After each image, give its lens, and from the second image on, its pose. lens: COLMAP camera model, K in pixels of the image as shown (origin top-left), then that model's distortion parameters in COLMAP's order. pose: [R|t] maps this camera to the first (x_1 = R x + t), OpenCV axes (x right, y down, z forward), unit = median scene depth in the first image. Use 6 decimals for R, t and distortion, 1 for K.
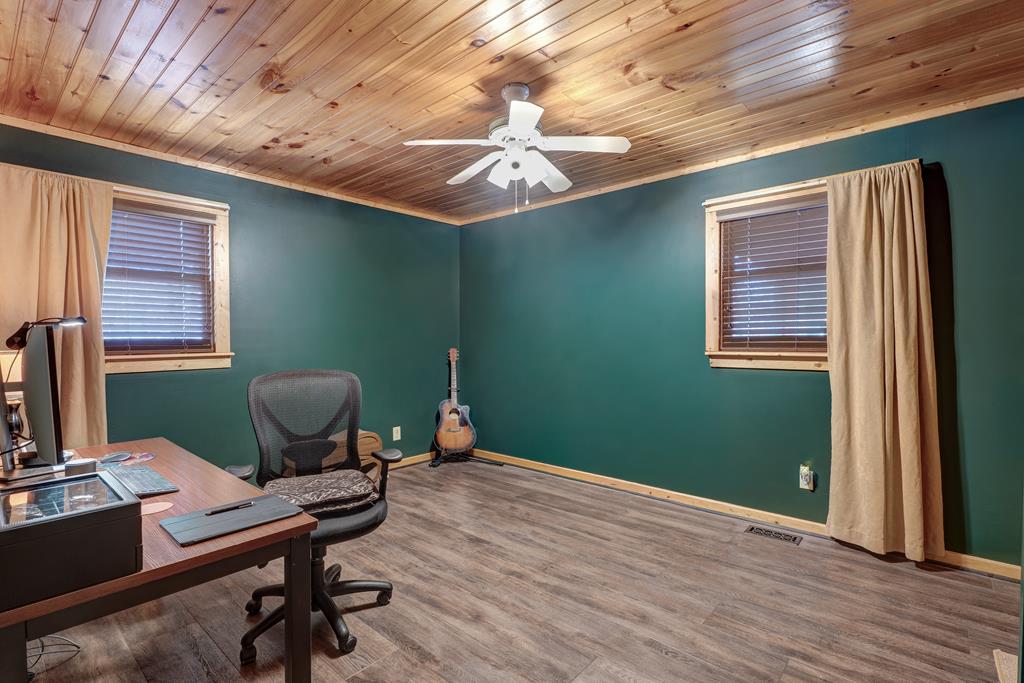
lens RADIAL K [[457.8, 0, 518.1], [0, 457.8, 339.5], [0, 0, 1]] dist [0.001980, 0.000354]
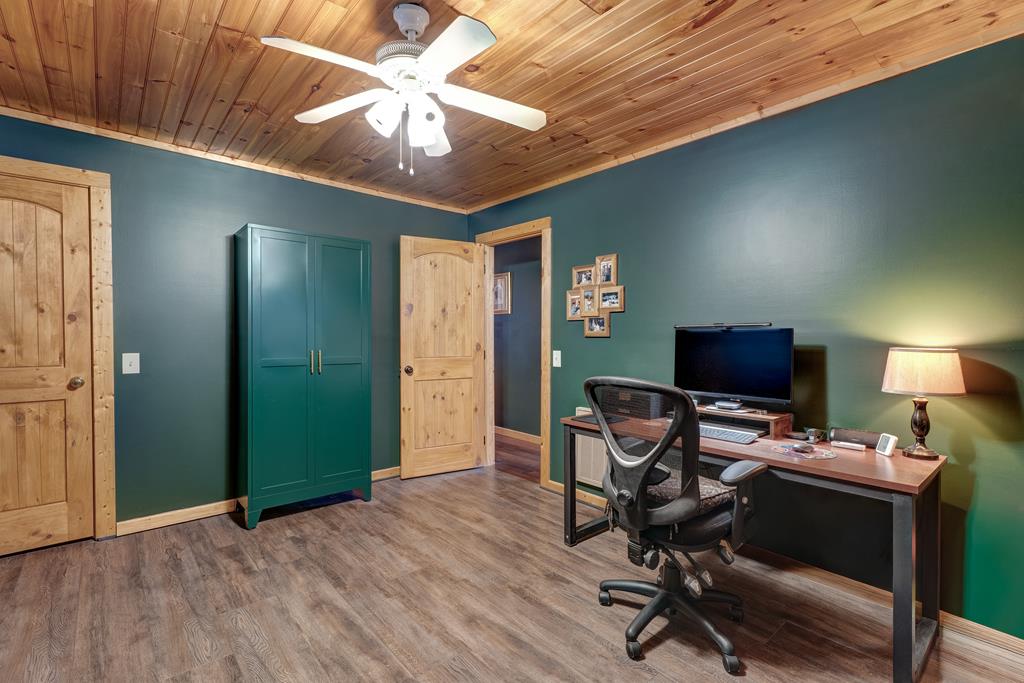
lens RADIAL K [[457.8, 0, 518.1], [0, 457.8, 339.5], [0, 0, 1]] dist [0.001980, 0.000354]
pose [[-0.990773, 0.001428, 0.135525, -0.328981], [0.003868, 0.999835, 0.017746, -0.020792], [-0.135477, 0.018106, -0.990615, 1.981020]]
